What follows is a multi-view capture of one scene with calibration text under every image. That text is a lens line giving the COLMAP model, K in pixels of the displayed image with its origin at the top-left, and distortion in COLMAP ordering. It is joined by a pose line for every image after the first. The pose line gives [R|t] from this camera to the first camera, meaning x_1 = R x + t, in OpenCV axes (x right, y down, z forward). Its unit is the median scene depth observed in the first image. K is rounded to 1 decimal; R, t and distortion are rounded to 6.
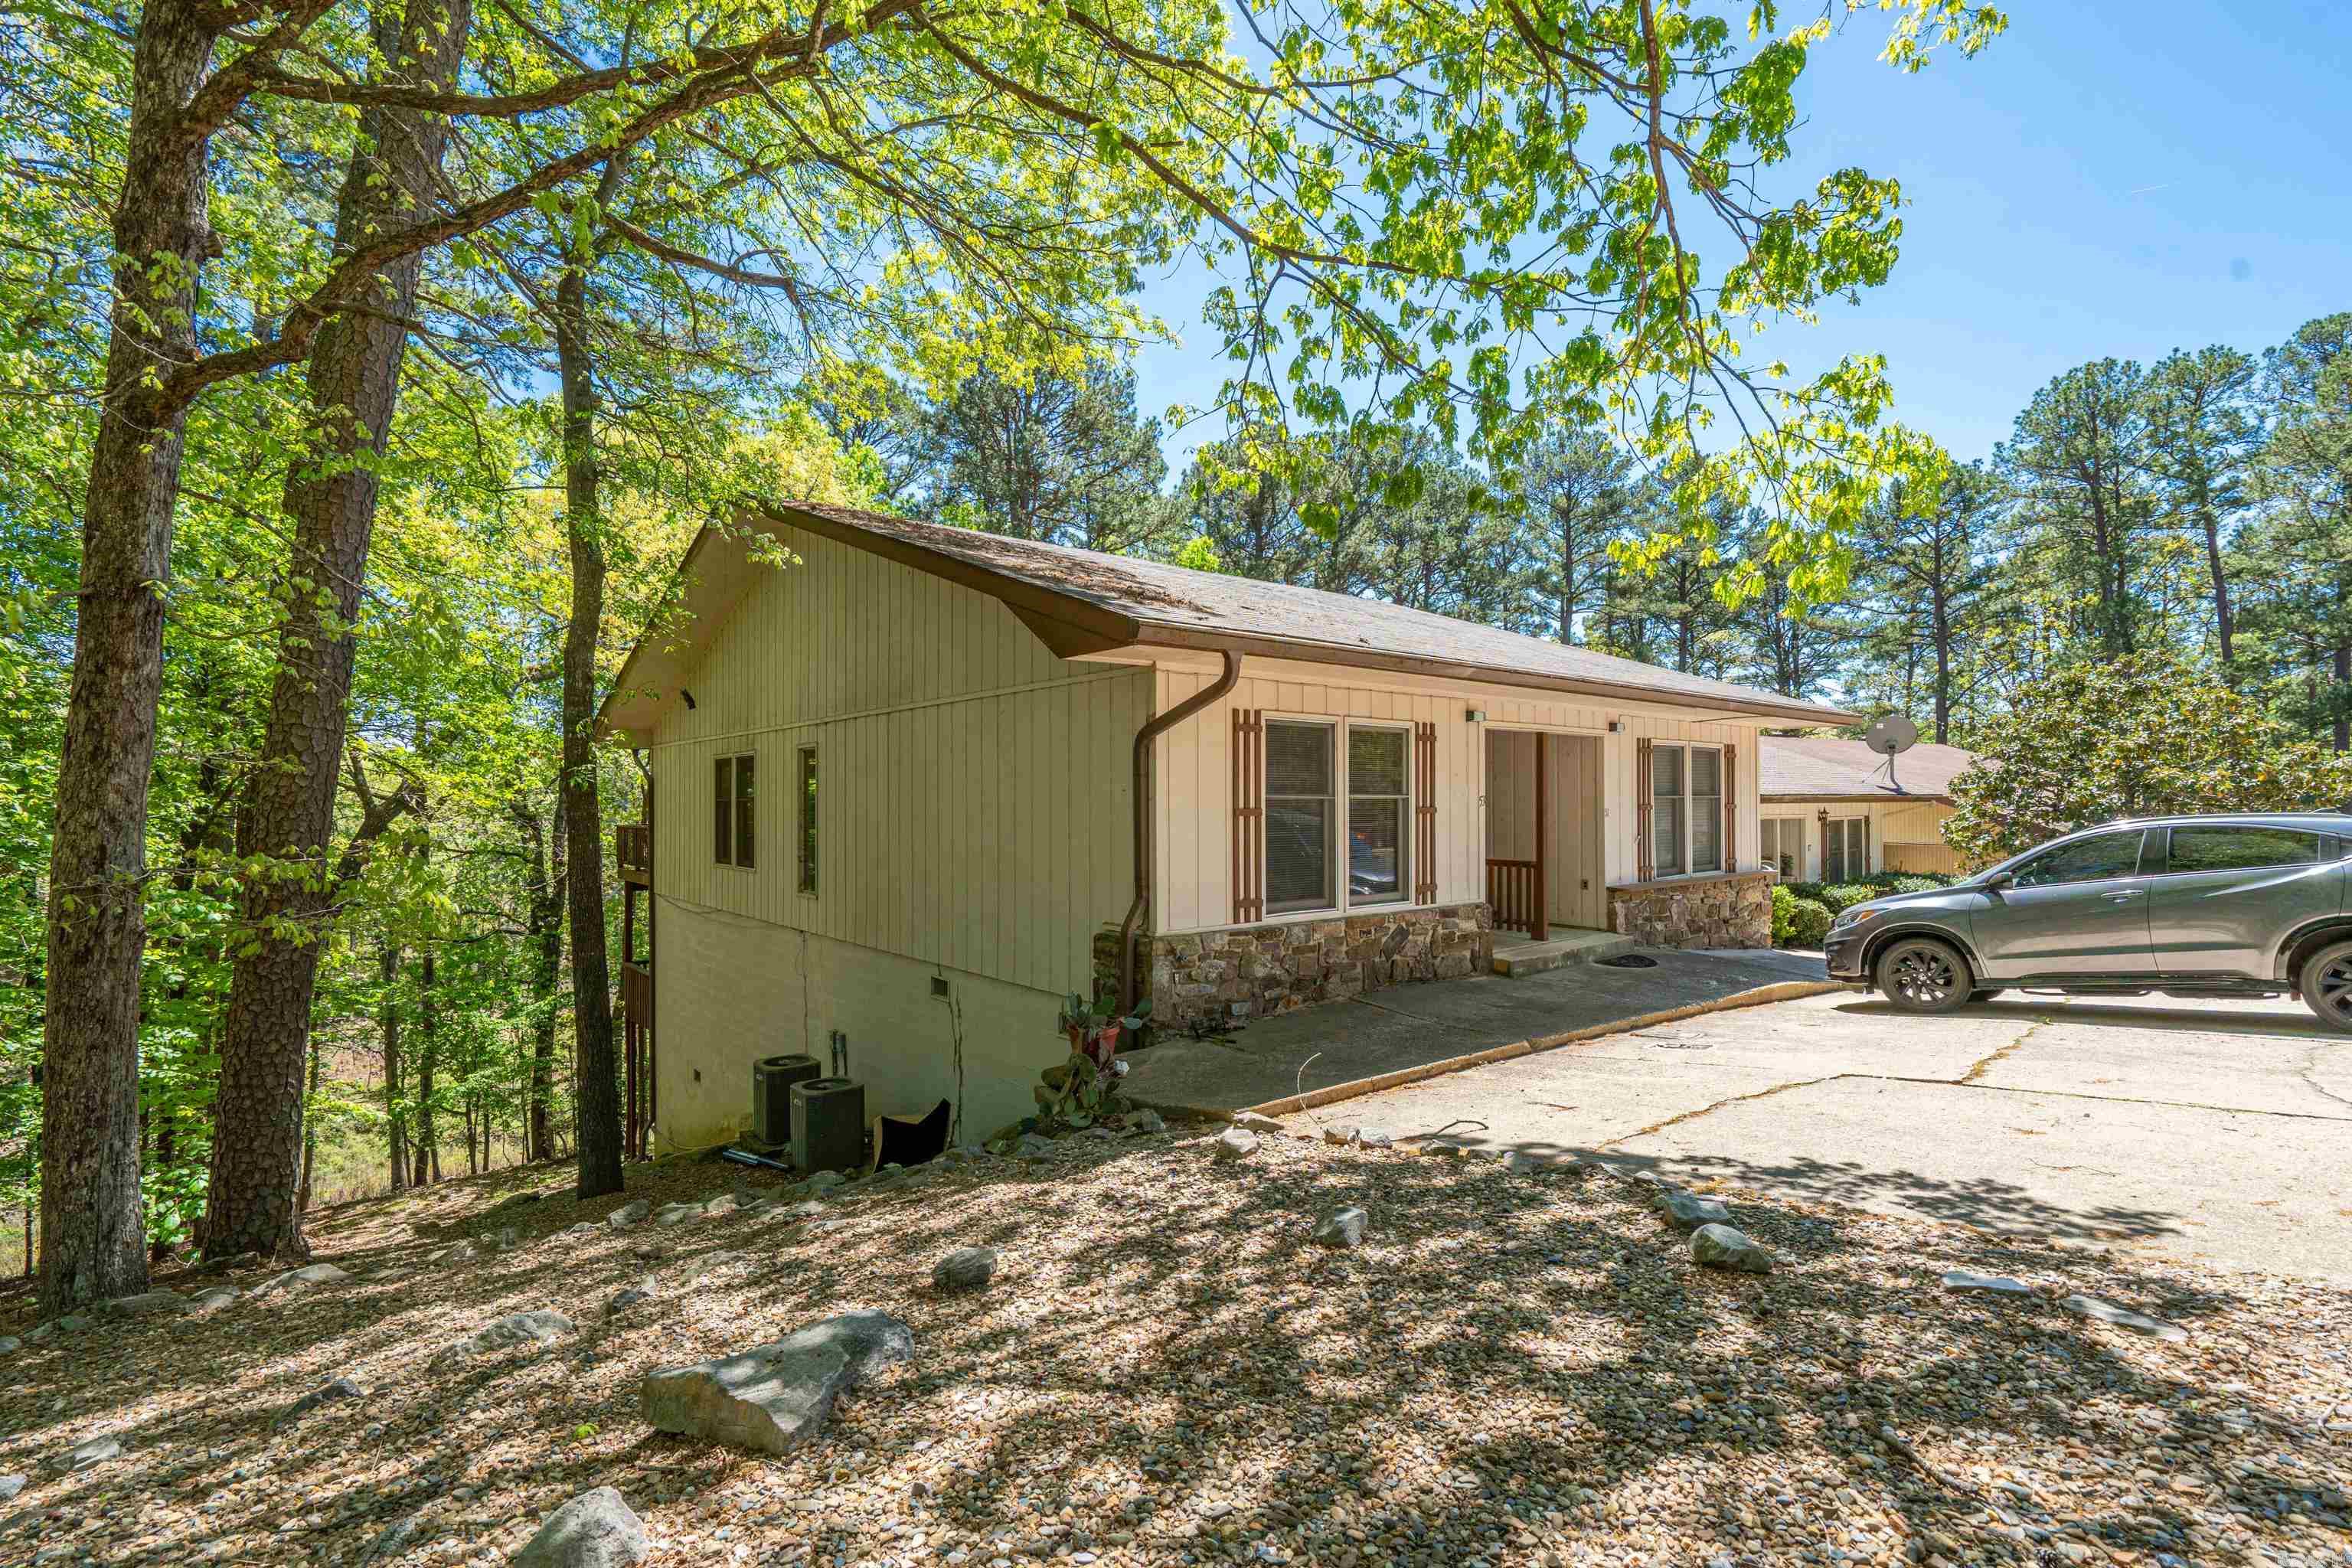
lens RADIAL K [[1043.4, 0, 1126.2], [0, 1043.4, 788.5], [0, 0, 1]] dist [0.005151, 0.001458]
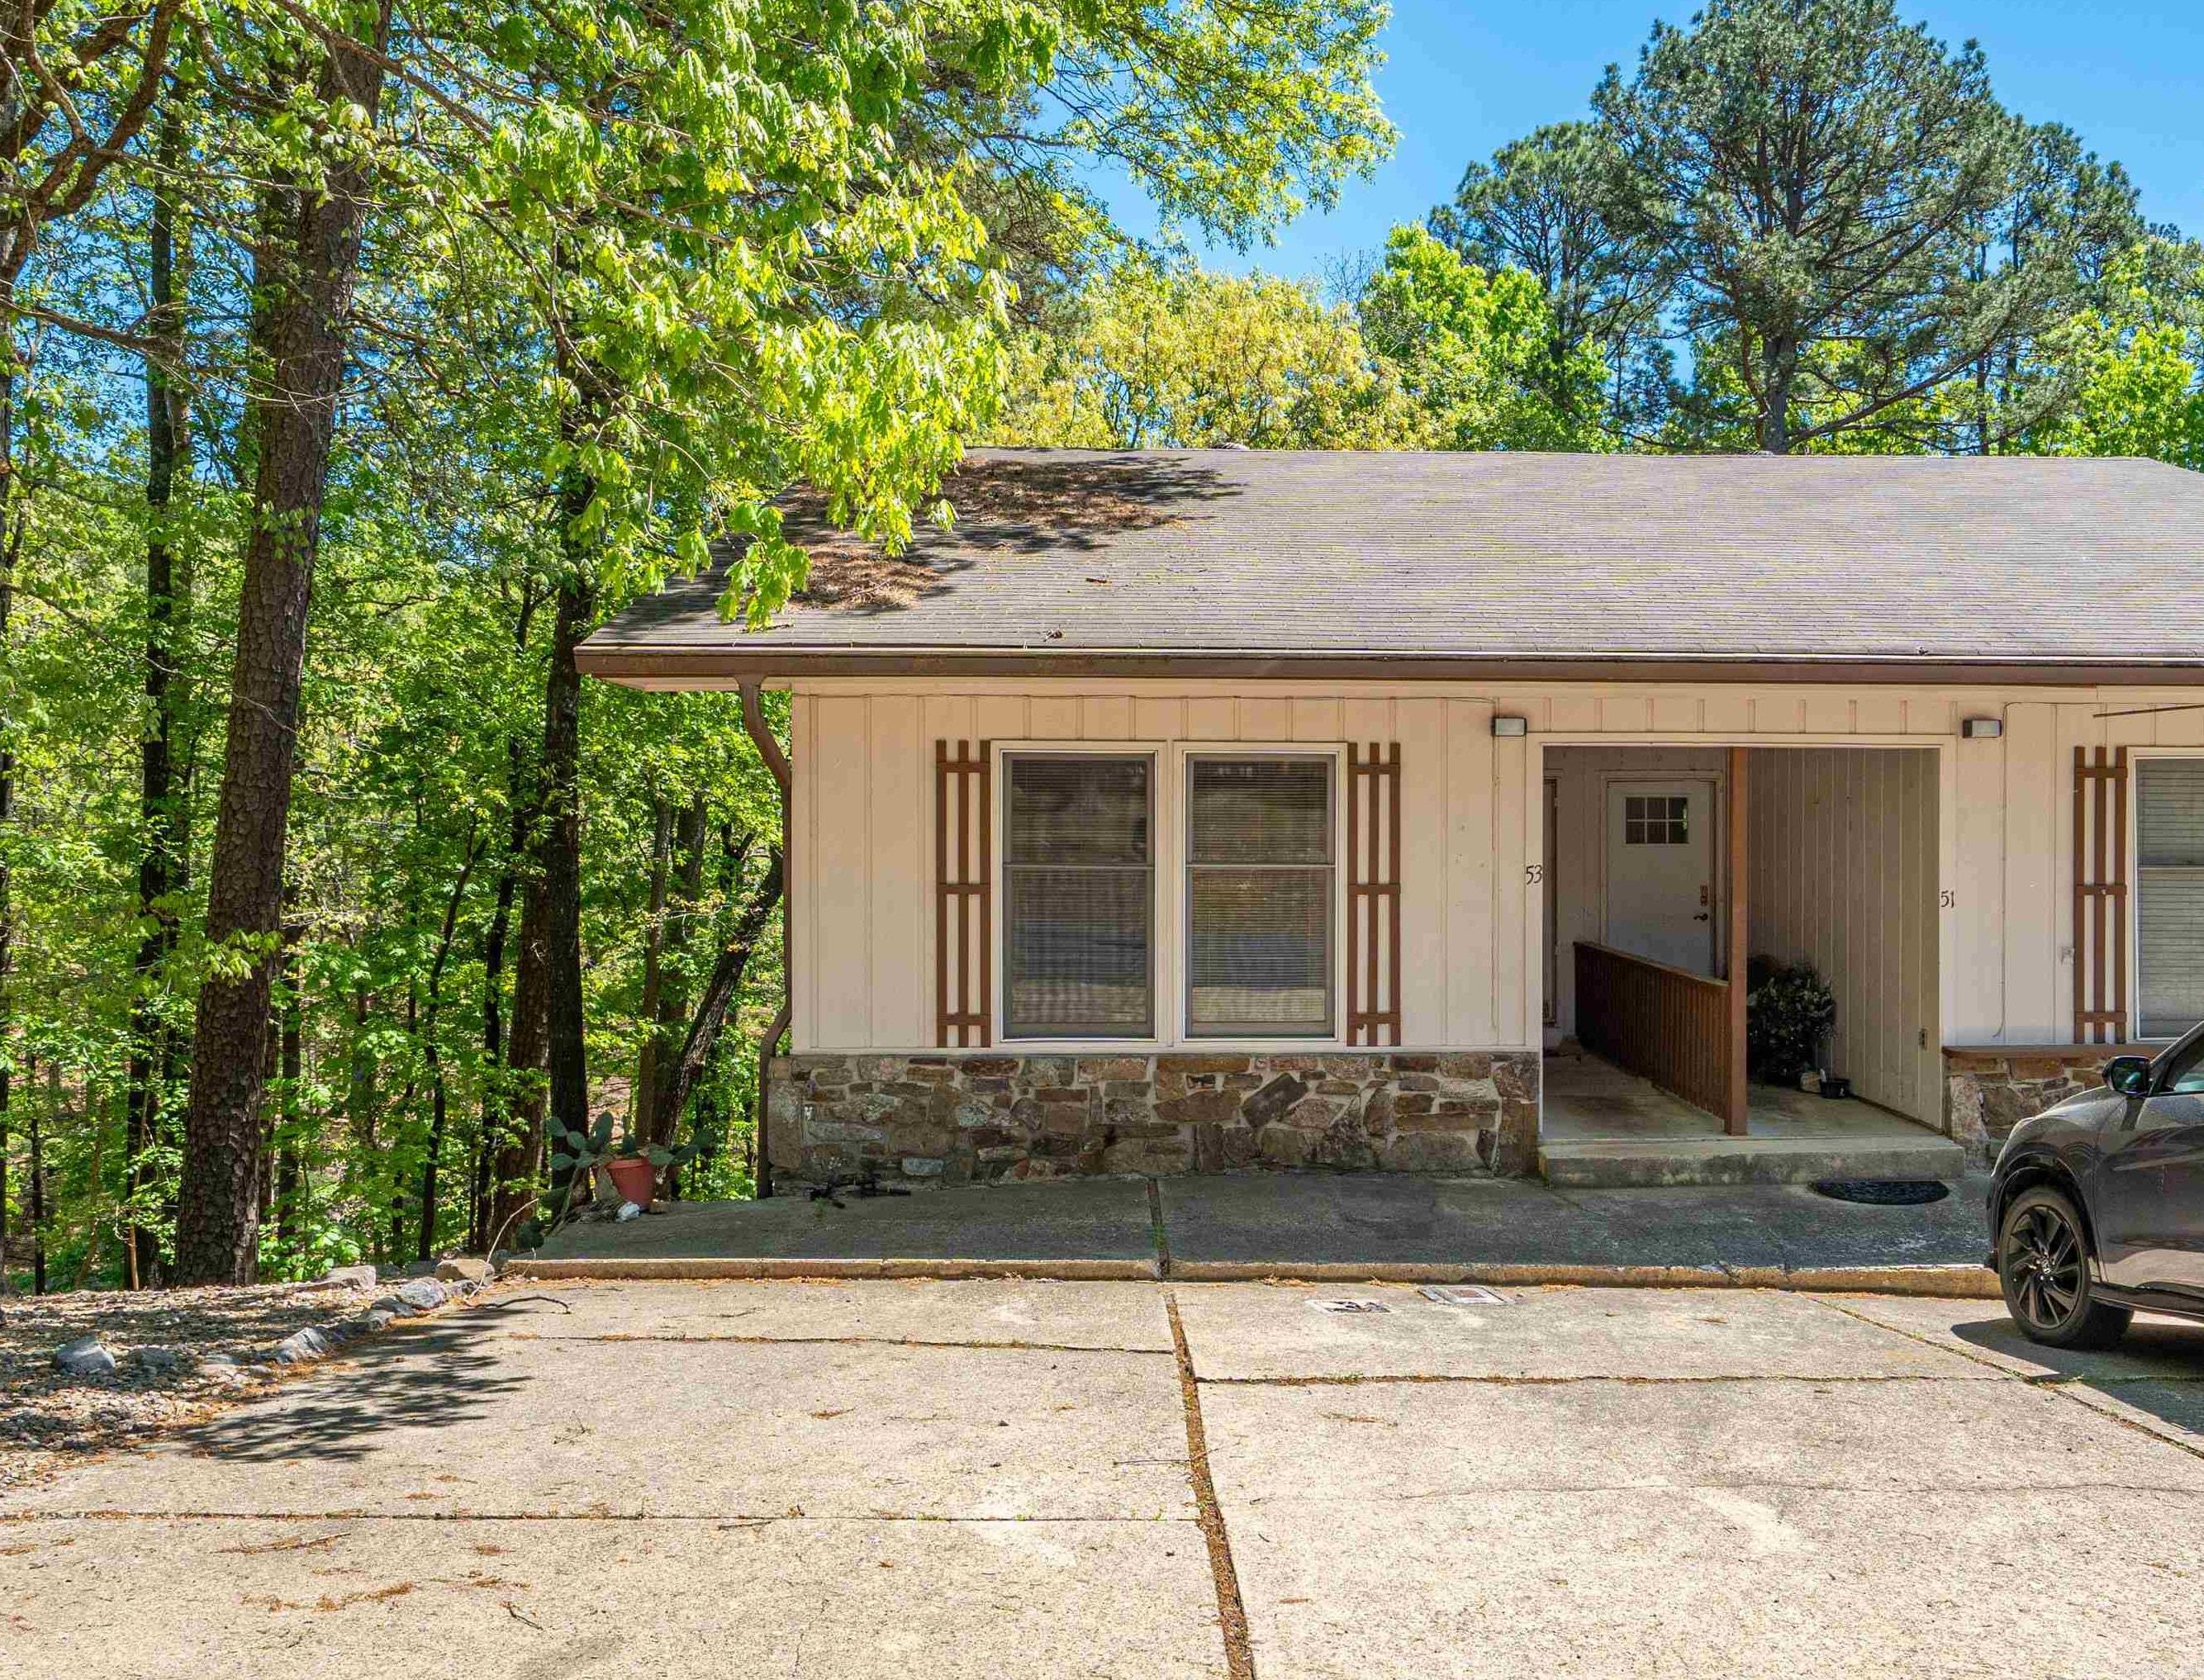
lens RADIAL K [[1687.1, 0, 1102.6], [0, 1687.1, 839.4], [0, 0, 1]] dist [-0.007877, -0.004336]
pose [[0.810988, -0.000863, -0.585062, 0.700925], [0.003589, 0.999987, 0.003500, -0.011177], [0.585052, -0.004939, 0.810981, 0.119815]]
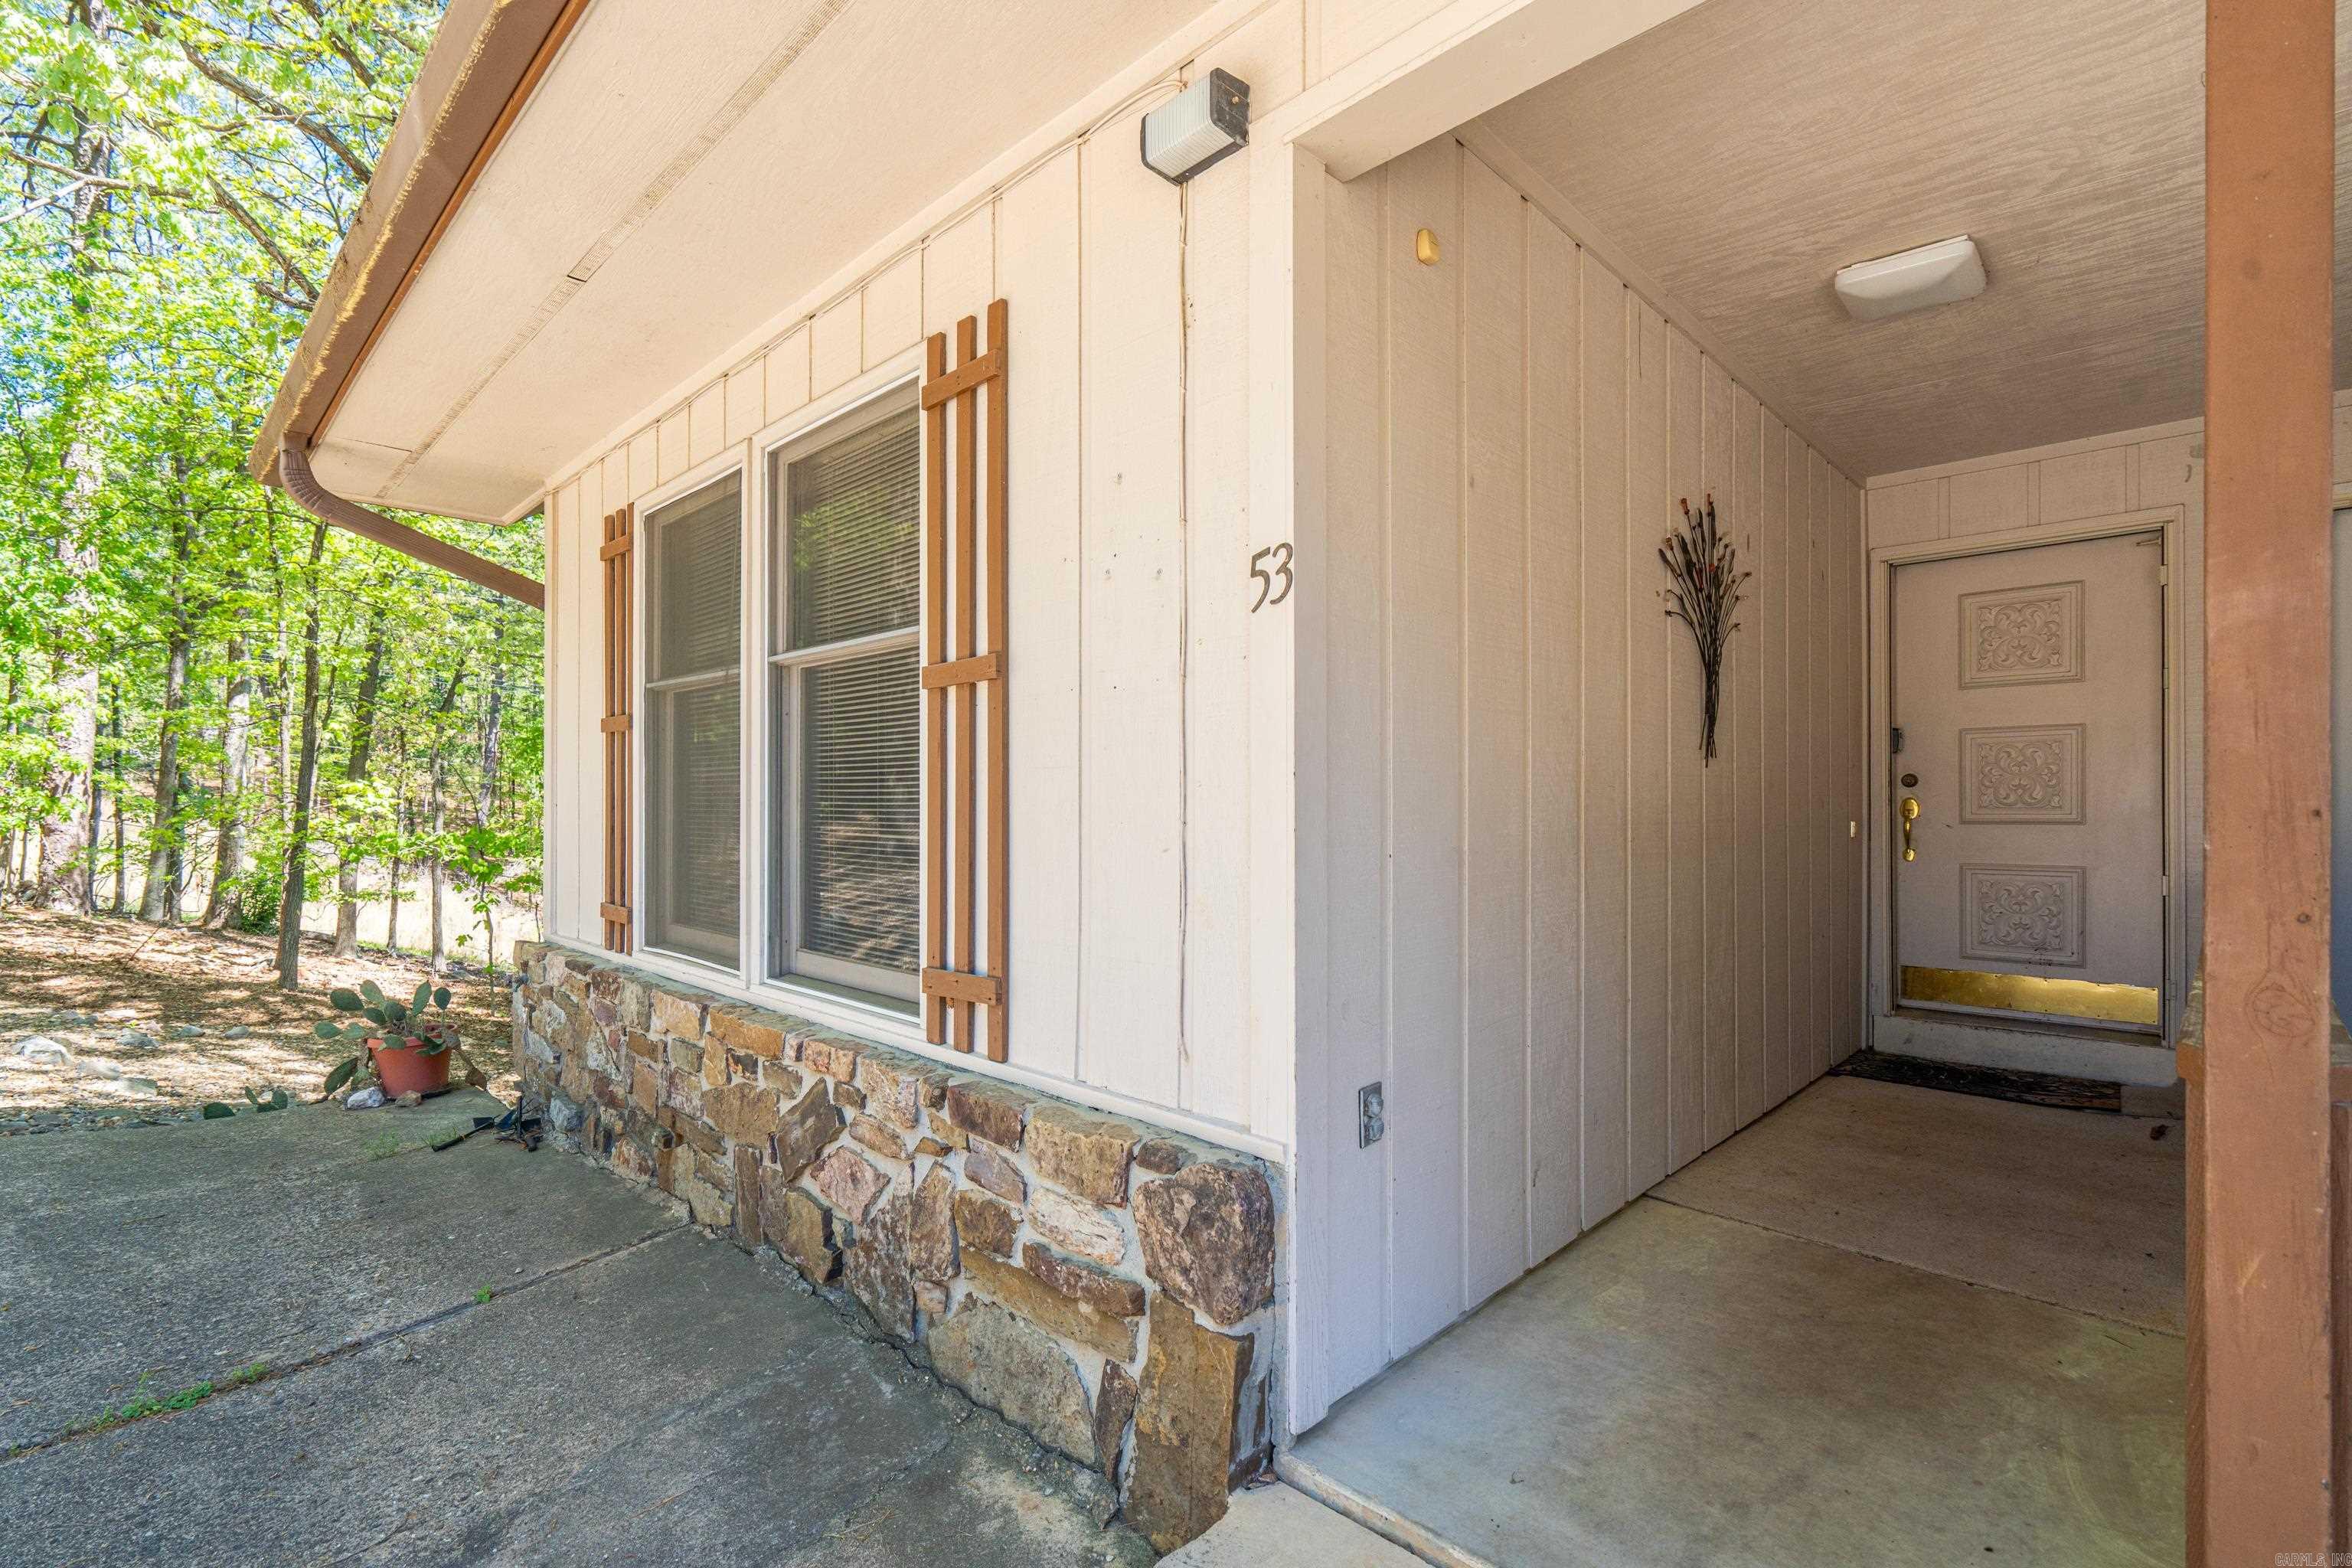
lens RADIAL K [[1043.4, 0, 1169.0], [0, 1043.4, 799.6], [0, 0, 1]] dist [0.005151, 0.001458]
pose [[0.136600, 0.000775, -0.990626, 0.519942], [0.013788, 0.999901, 0.002683, 0.048893], [0.990530, -0.014025, 0.136575, 0.977262]]
